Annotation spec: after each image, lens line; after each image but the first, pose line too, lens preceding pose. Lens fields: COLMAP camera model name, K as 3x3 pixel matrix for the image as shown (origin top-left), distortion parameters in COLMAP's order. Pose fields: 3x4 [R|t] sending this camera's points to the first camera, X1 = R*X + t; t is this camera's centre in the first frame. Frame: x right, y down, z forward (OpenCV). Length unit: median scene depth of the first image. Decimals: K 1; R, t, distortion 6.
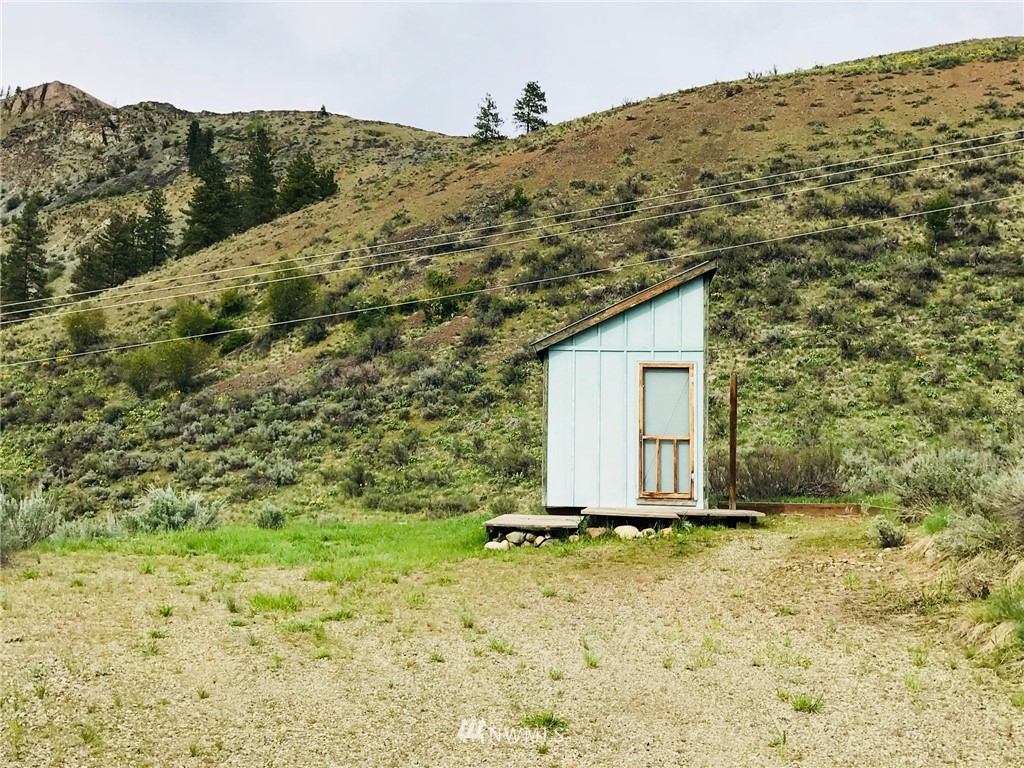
lens RADIAL K [[1187.3, 0, 512.0], [0, 1187.3, 384.0], [0, 0, 1]] dist [0.195351, -0.712047]
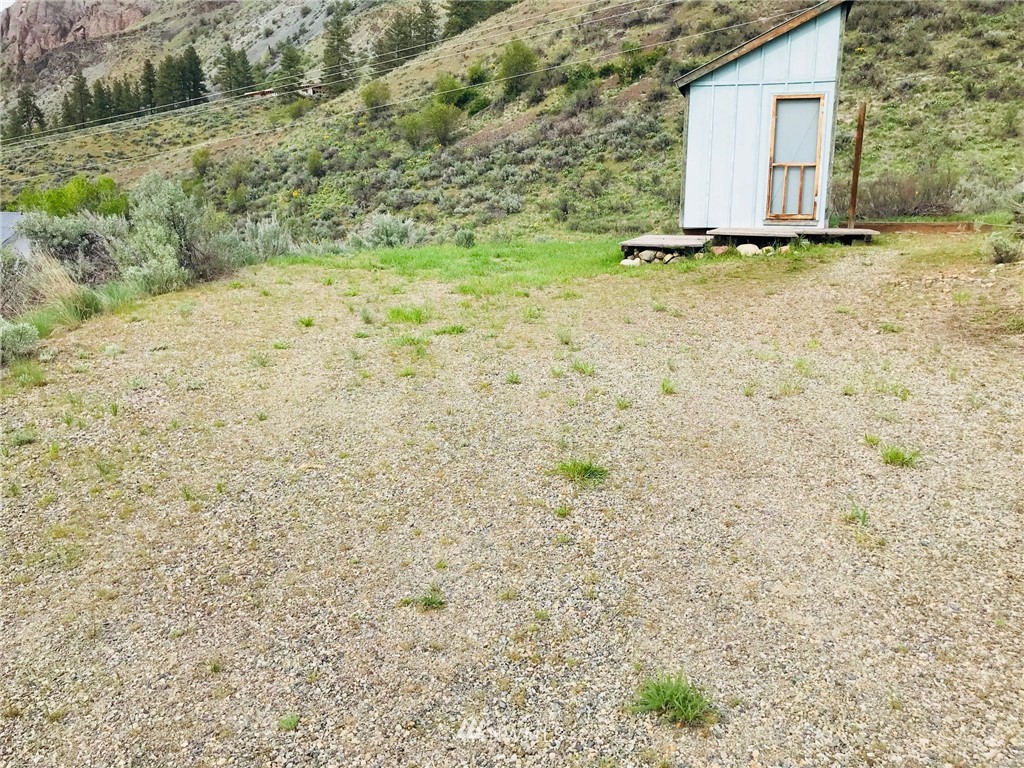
lens RADIAL K [[839.3, 0, 512.0], [0, 839.3, 384.0], [0, 0, 1]] dist [0.009163, -0.002315]
pose [[0.979116, 0.030103, -0.201060, 0.006772], [0.027775, 0.959895, 0.278979, 0.002976], [0.201394, -0.278737, 0.939013, 0.028645]]
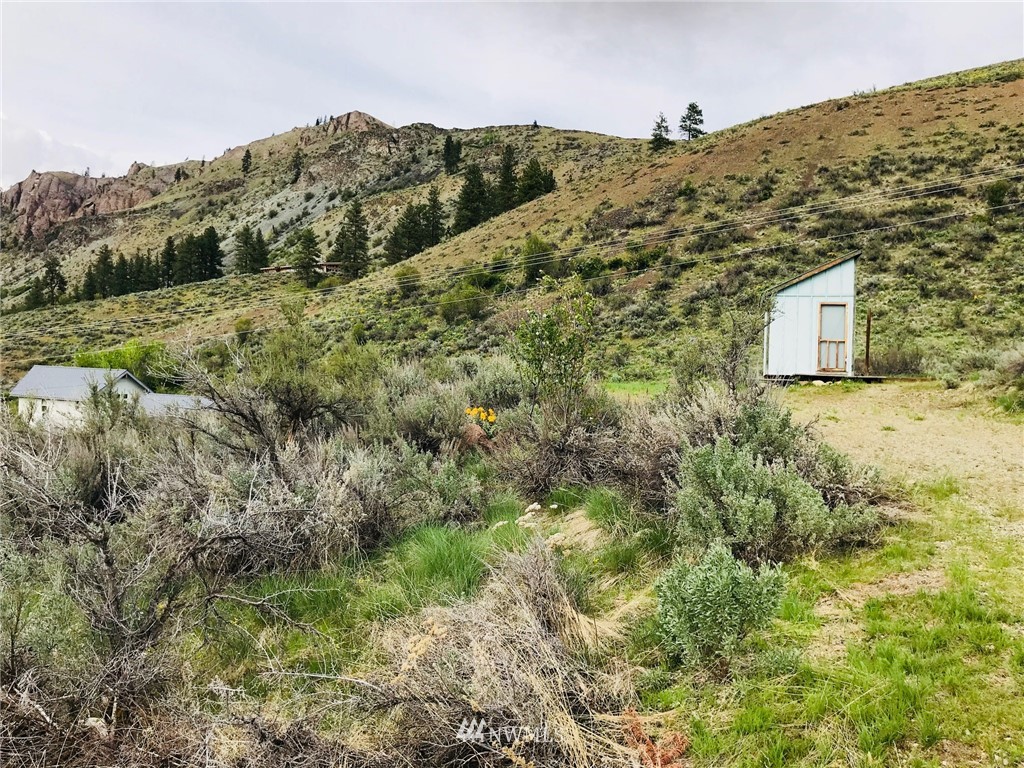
lens RADIAL K [[839.3, 0, 512.0], [0, 839.3, 384.0], [0, 0, 1]] dist [0.009163, -0.002315]
pose [[0.984141, 0.013380, -0.176884, -0.026975], [0.000911, 0.996757, 0.080466, 0.000752], [0.177387, -0.079351, 0.980937, -0.086589]]
